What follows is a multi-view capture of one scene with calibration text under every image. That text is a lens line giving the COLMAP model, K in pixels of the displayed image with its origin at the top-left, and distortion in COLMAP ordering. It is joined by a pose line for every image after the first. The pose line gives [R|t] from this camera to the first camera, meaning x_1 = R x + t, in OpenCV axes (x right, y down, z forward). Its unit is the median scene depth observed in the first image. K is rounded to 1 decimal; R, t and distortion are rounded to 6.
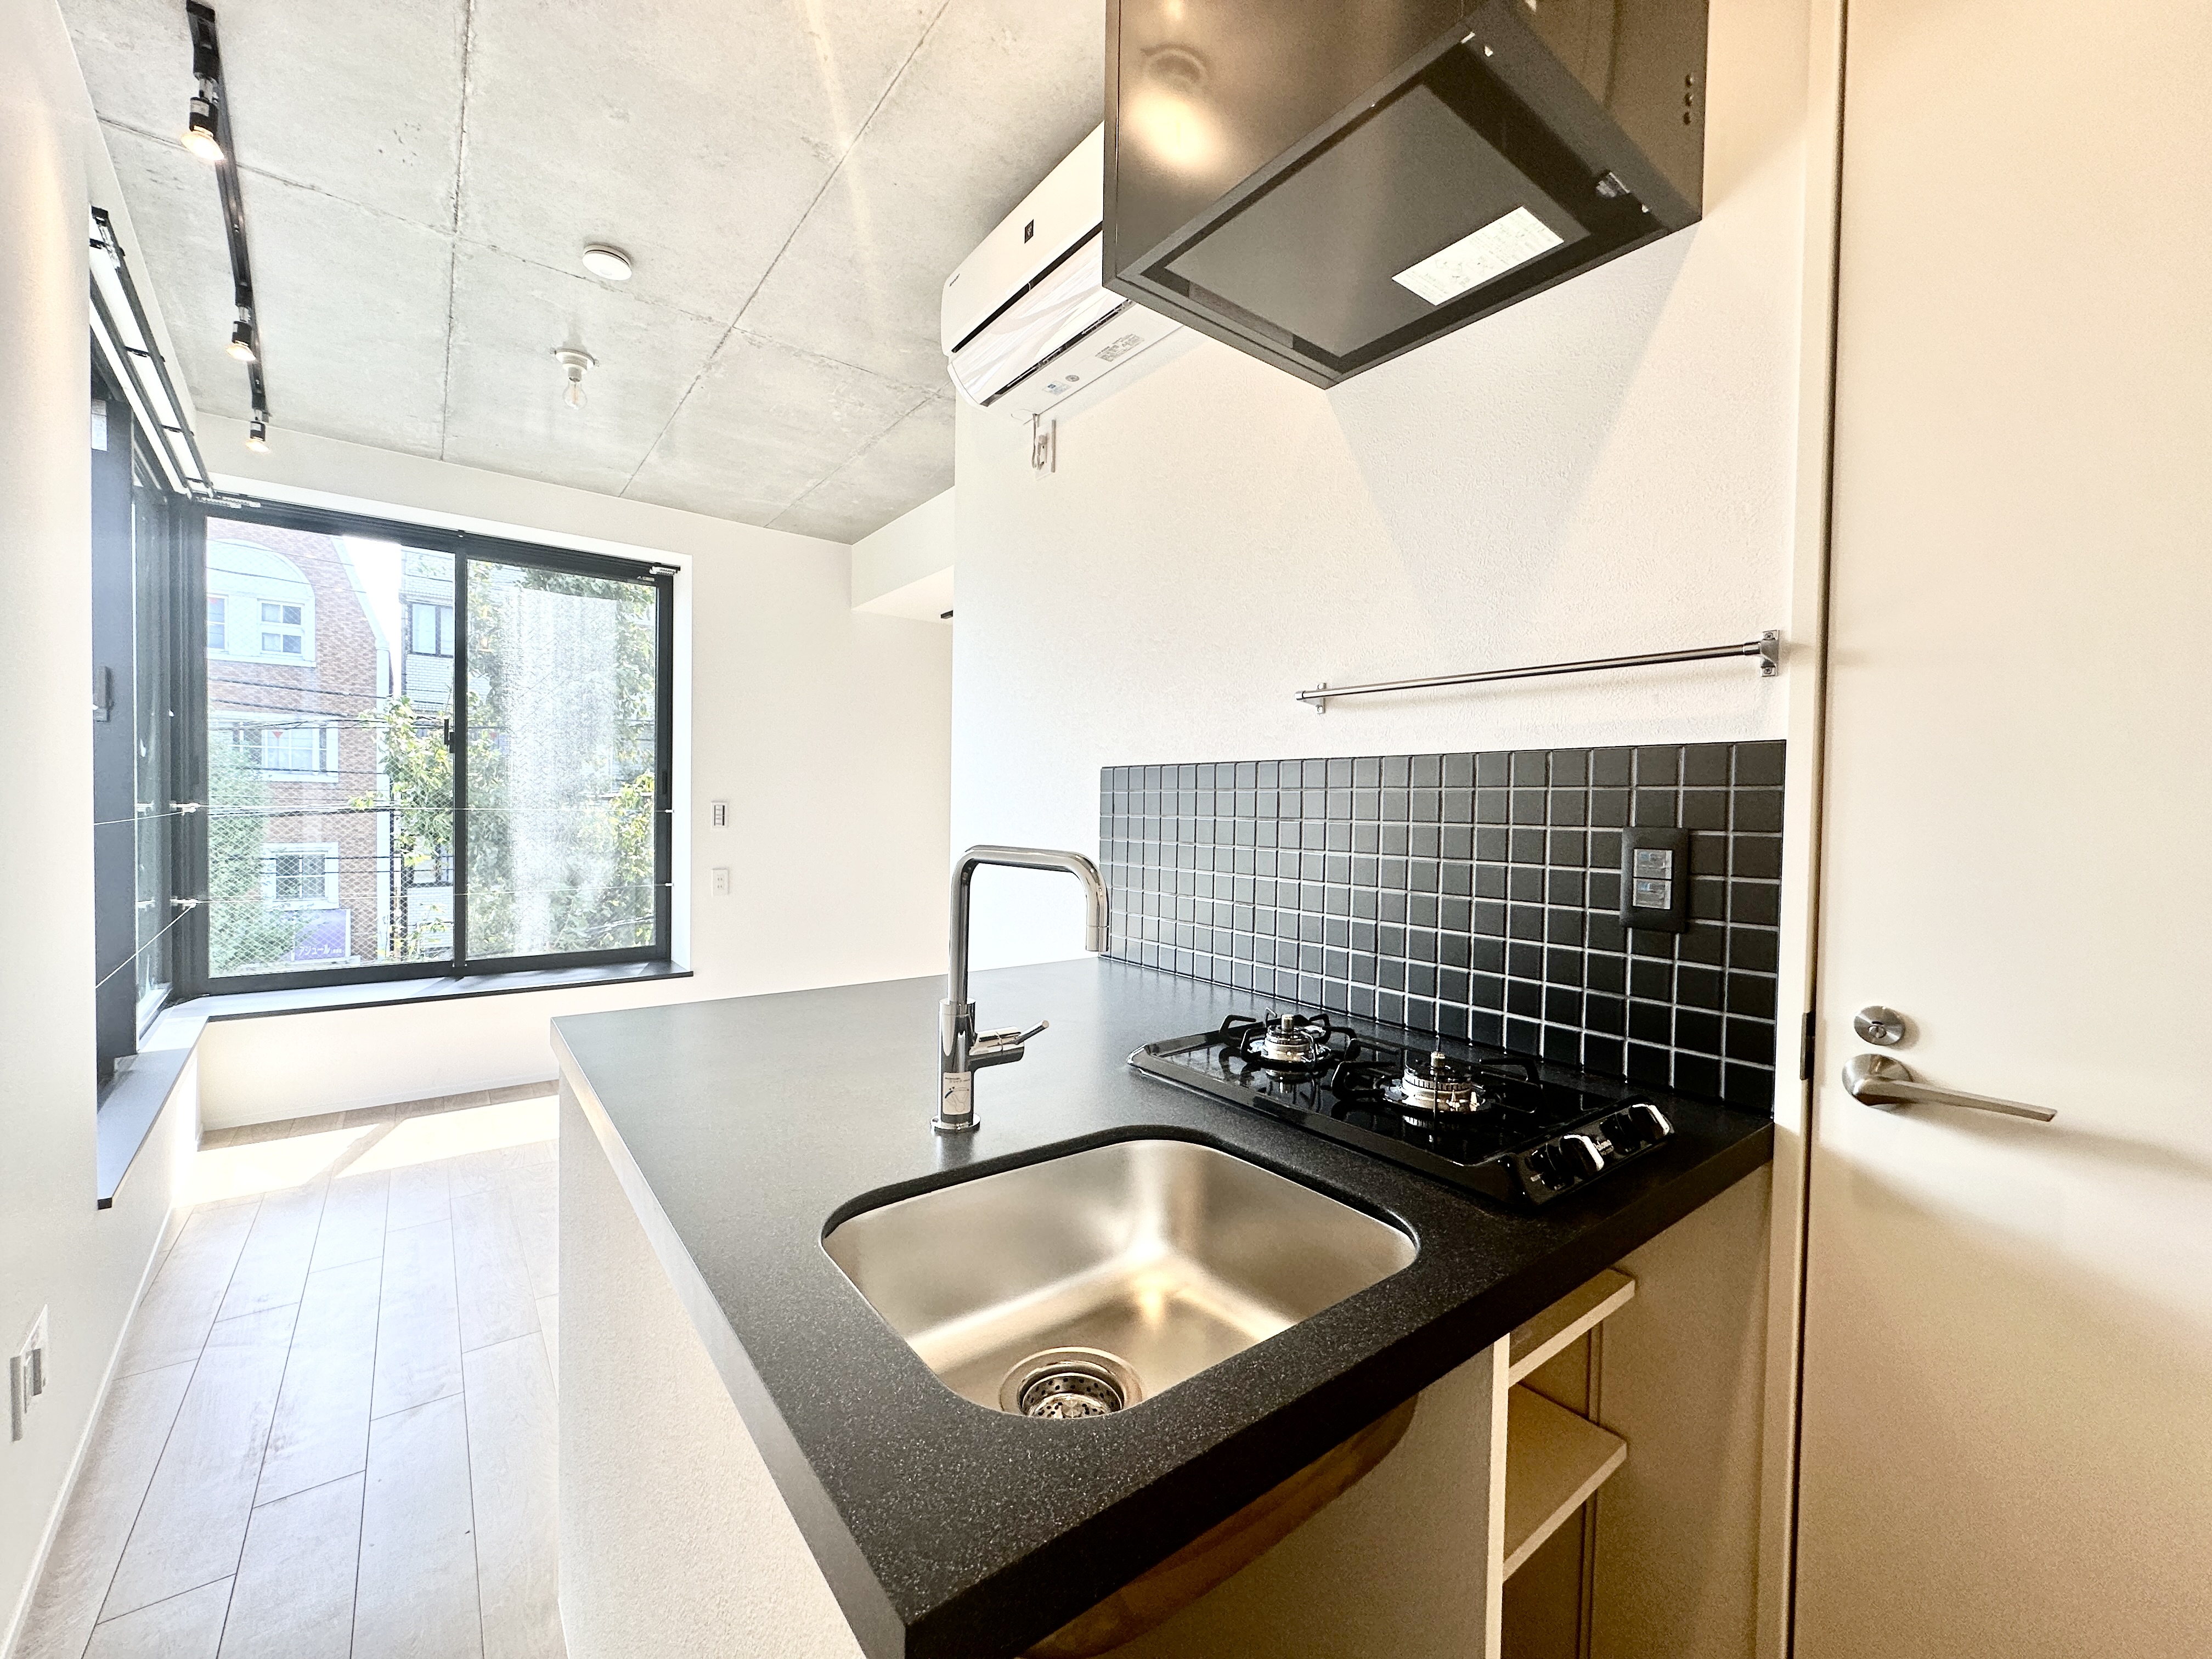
lens RADIAL K [[884.4, 0, 1106.8], [0, 884.4, 825.2], [0, 0, 1]] dist [-0.002948, 0.000815]
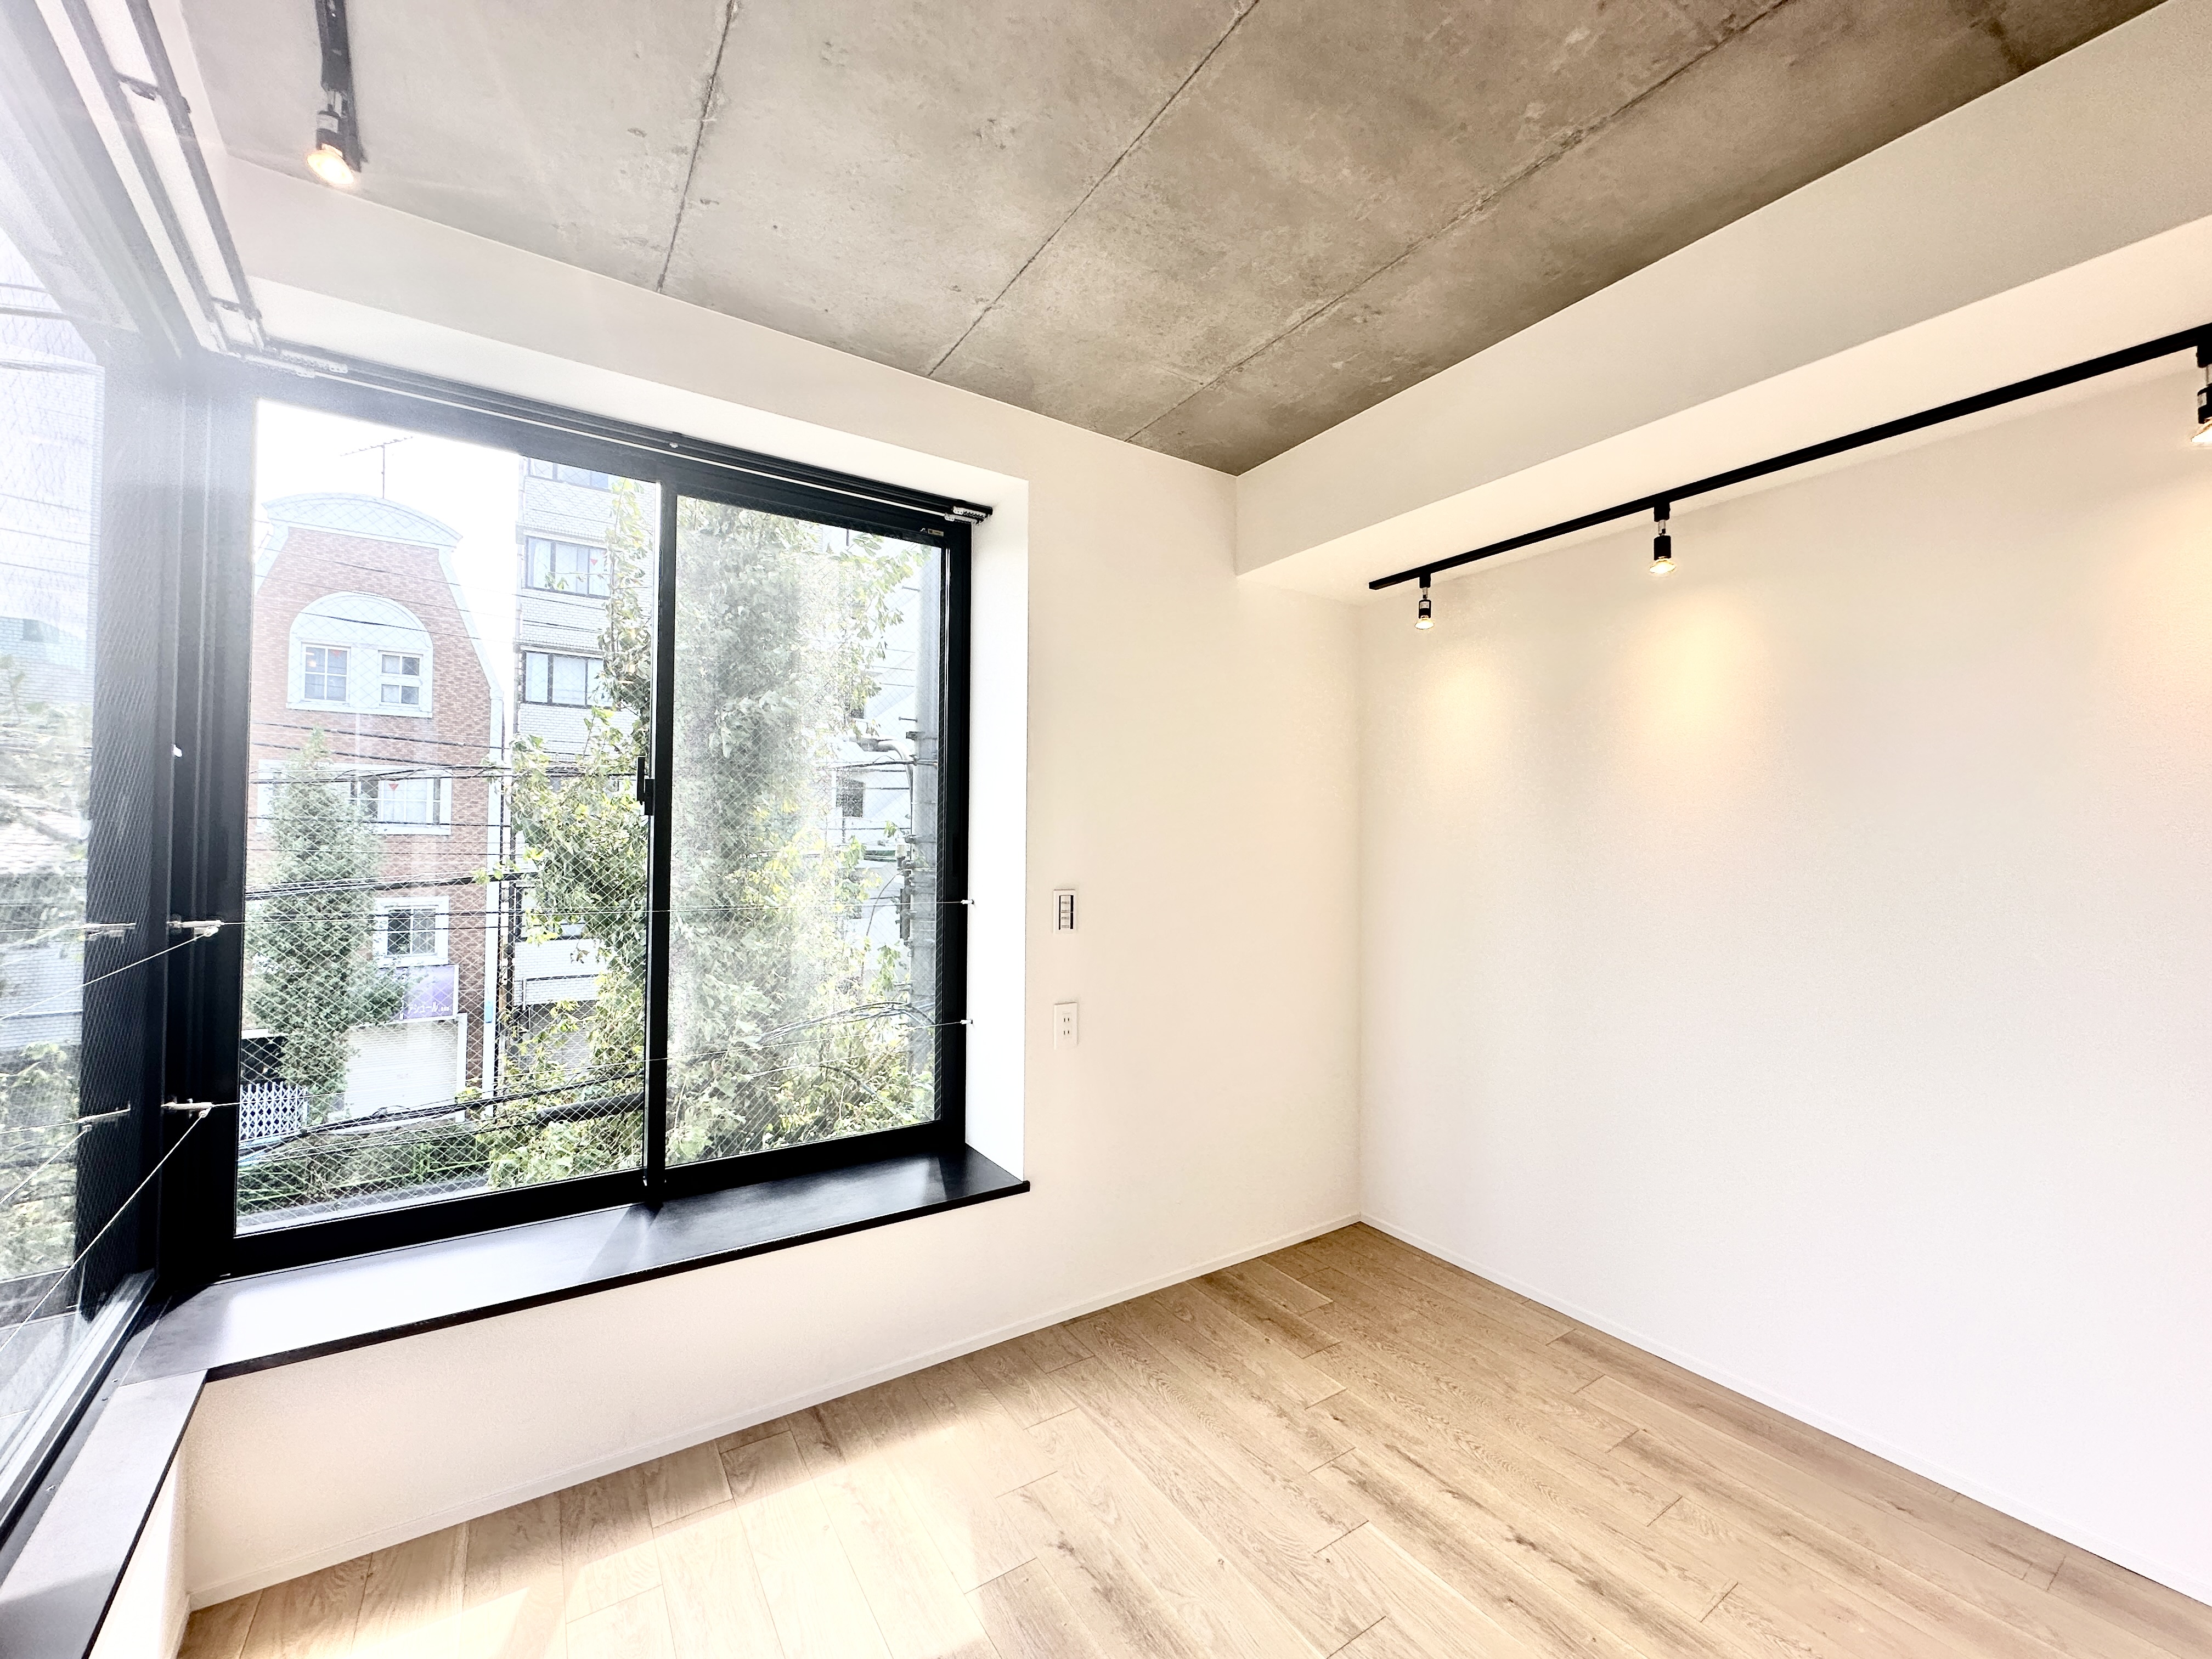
lens RADIAL K [[884.4, 0, 1107.2], [0, 884.4, 825.1], [0, 0, 1]] dist [-0.002948, 0.000815]
pose [[0.997126, -0.011547, -0.074876, -0.437456], [0.008129, 0.998918, -0.045797, -0.050574], [0.075323, 0.045057, 0.996141, 0.486555]]
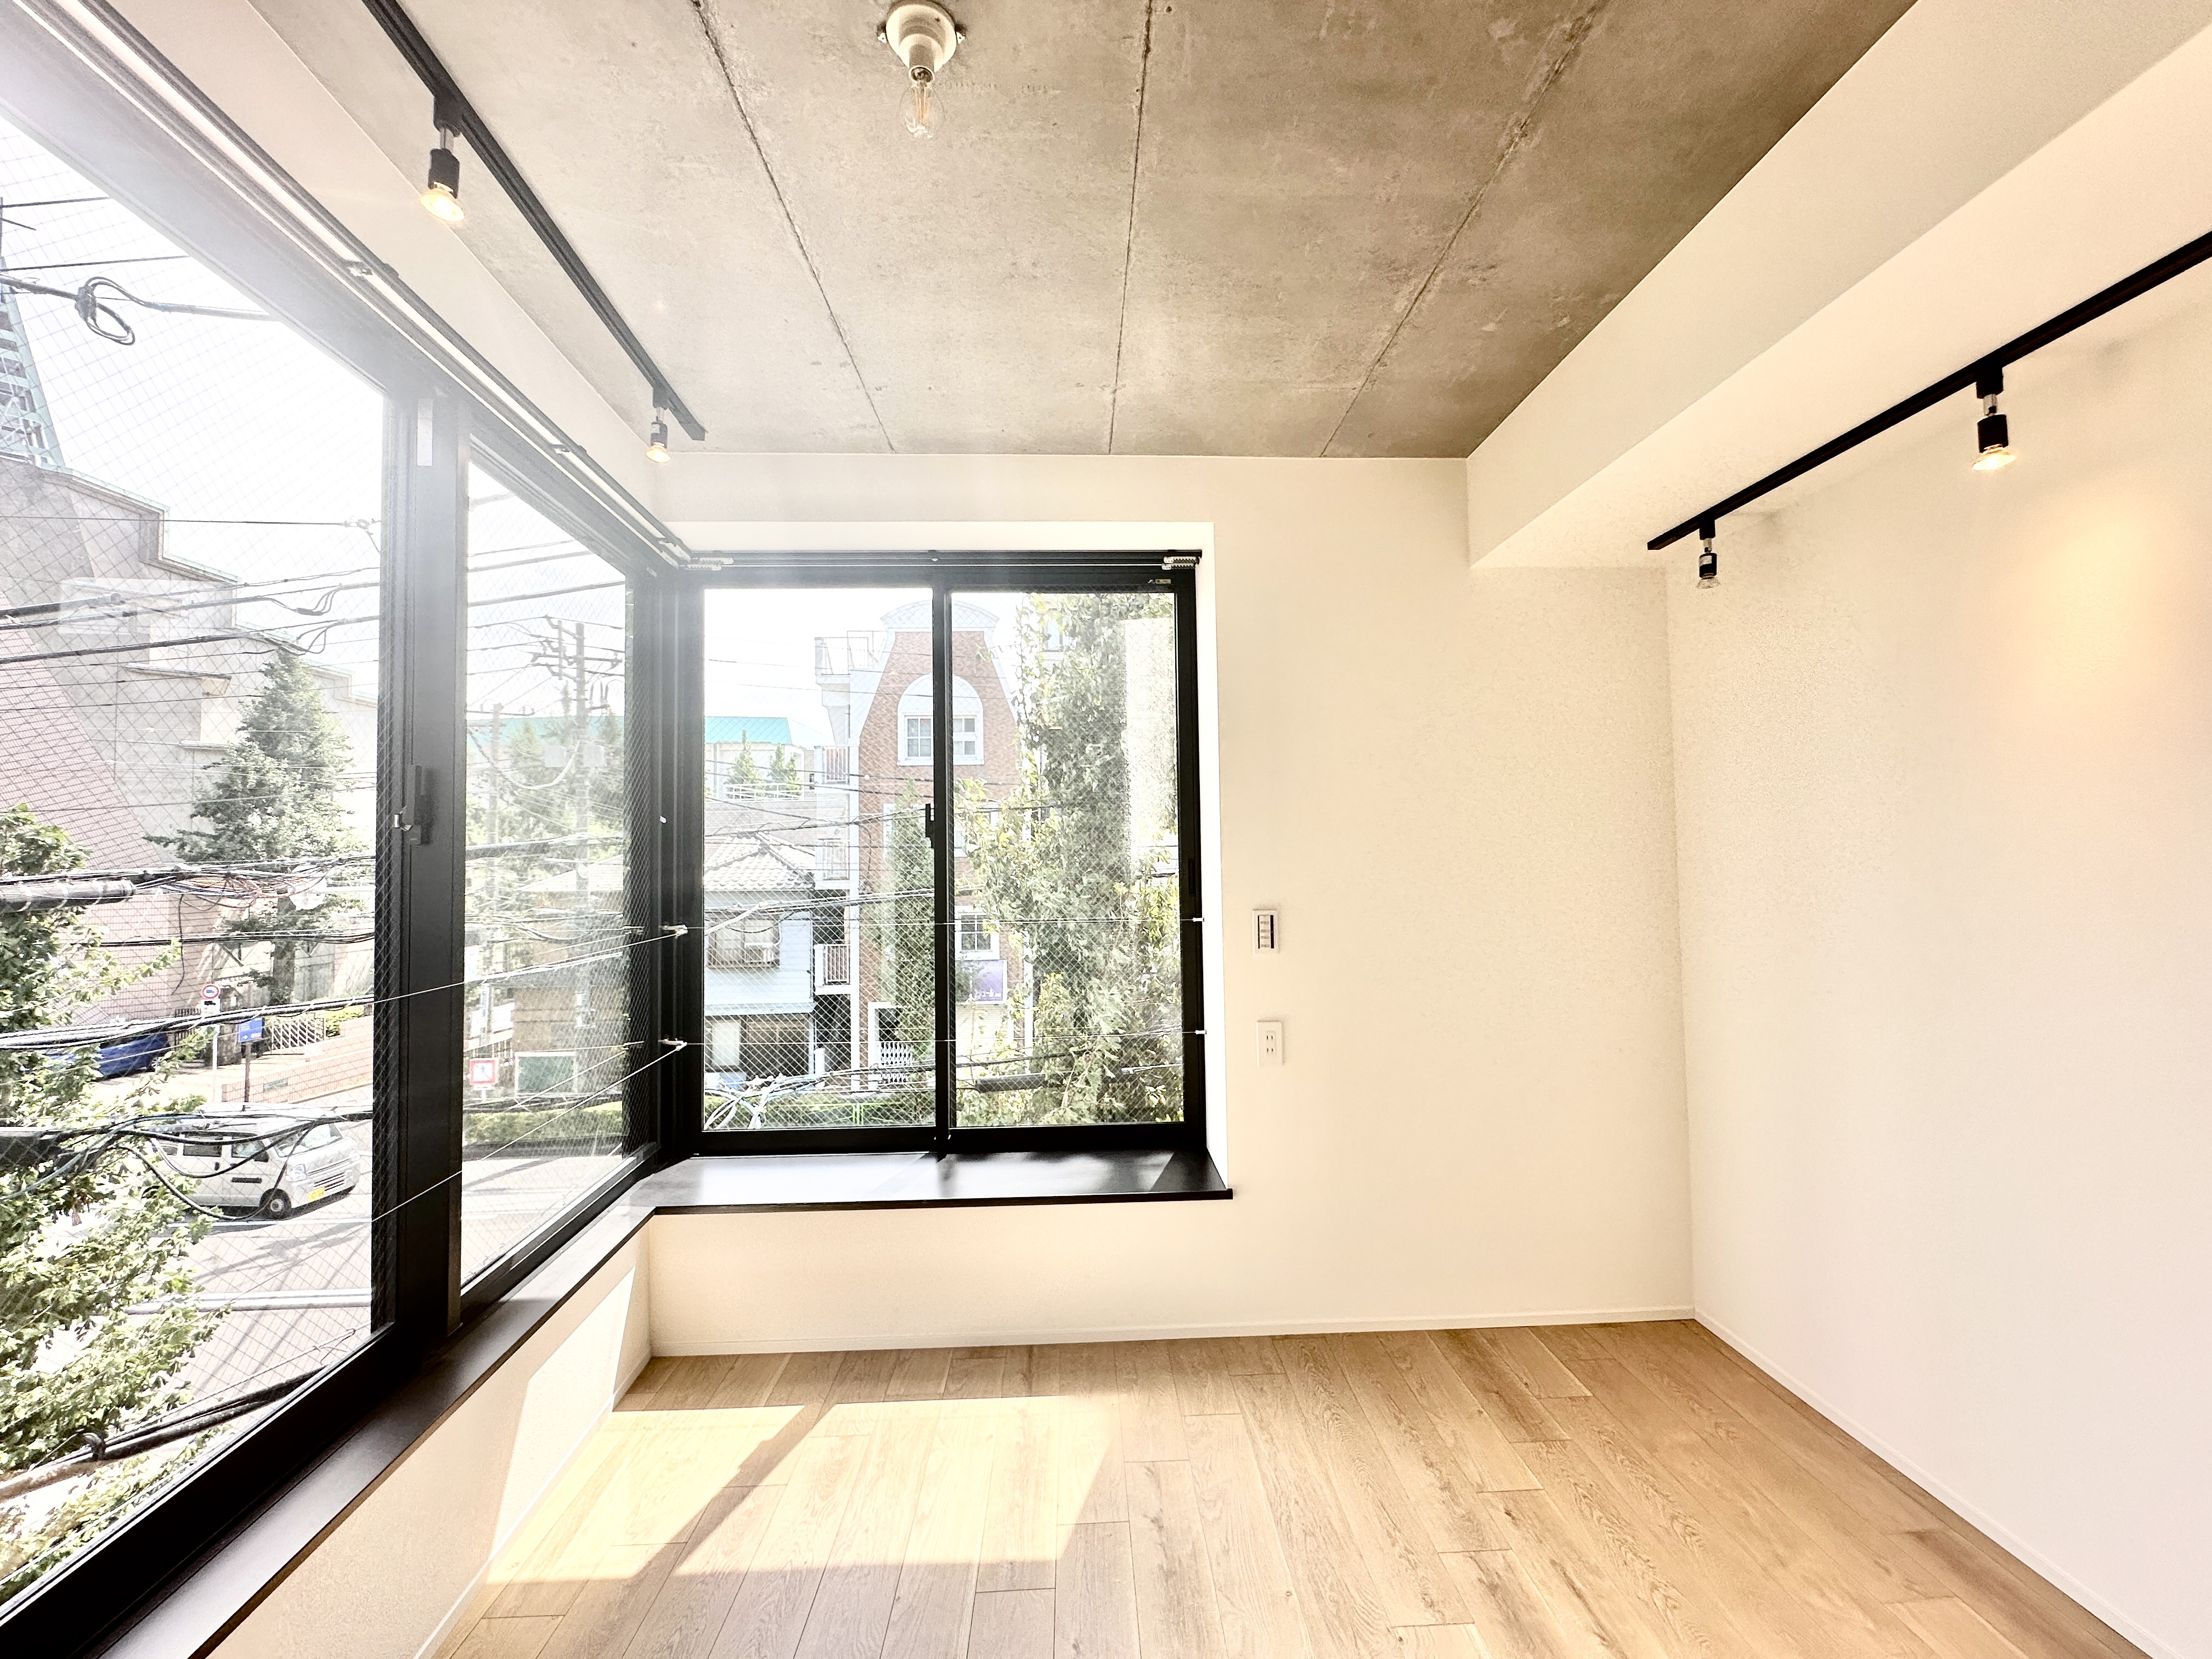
lens RADIAL K [[884.4, 0, 1106.9], [0, 884.4, 824.8], [0, 0, 1]] dist [-0.002948, 0.000815]
pose [[0.813988, -0.050878, -0.578650, -0.204626], [0.016090, 0.997749, -0.065095, -0.055855], [0.580659, 0.043676, 0.812974, 0.524487]]
